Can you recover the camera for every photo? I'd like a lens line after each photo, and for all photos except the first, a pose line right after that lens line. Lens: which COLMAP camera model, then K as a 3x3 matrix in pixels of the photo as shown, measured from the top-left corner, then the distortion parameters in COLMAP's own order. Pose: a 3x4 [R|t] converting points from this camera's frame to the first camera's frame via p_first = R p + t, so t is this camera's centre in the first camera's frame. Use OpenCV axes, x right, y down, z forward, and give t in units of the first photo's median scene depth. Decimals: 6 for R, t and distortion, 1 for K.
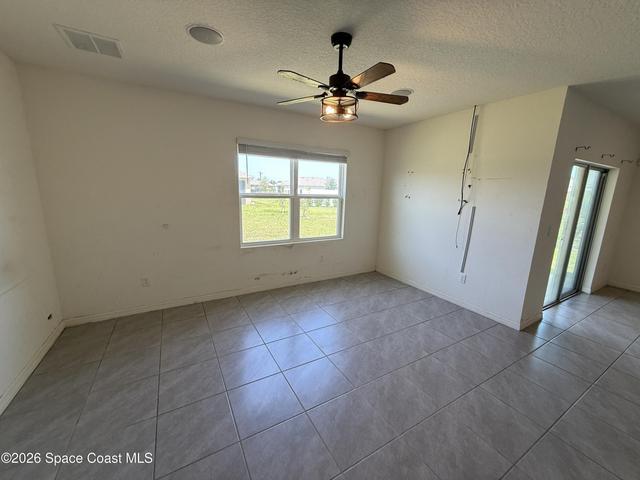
lens RADIAL K [[256.6, 0, 320.0], [0, 256.6, 240.0], [0, 0, 1]] dist [0.000885, 0.000022]
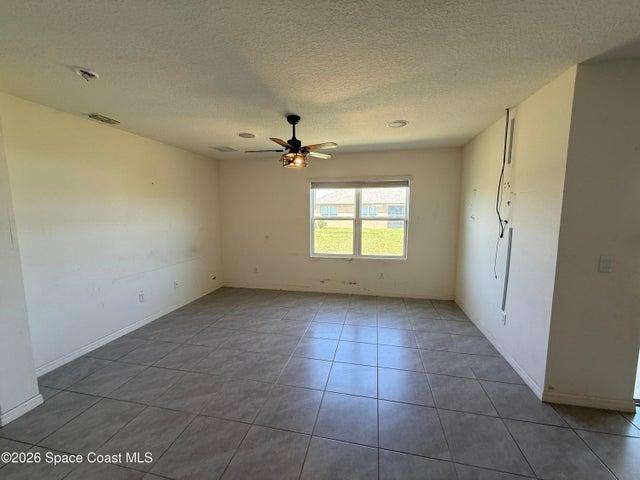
lens RADIAL K [[256.6, 0, 320.0], [0, 256.6, 240.0], [0, 0, 1]] dist [0.000885, 0.000022]
pose [[0.739157, 0.042780, -0.672173, 0.594459], [-0.108036, 0.992589, -0.055630, 0.013535], [0.664812, 0.113738, 0.738301, 0.014567]]
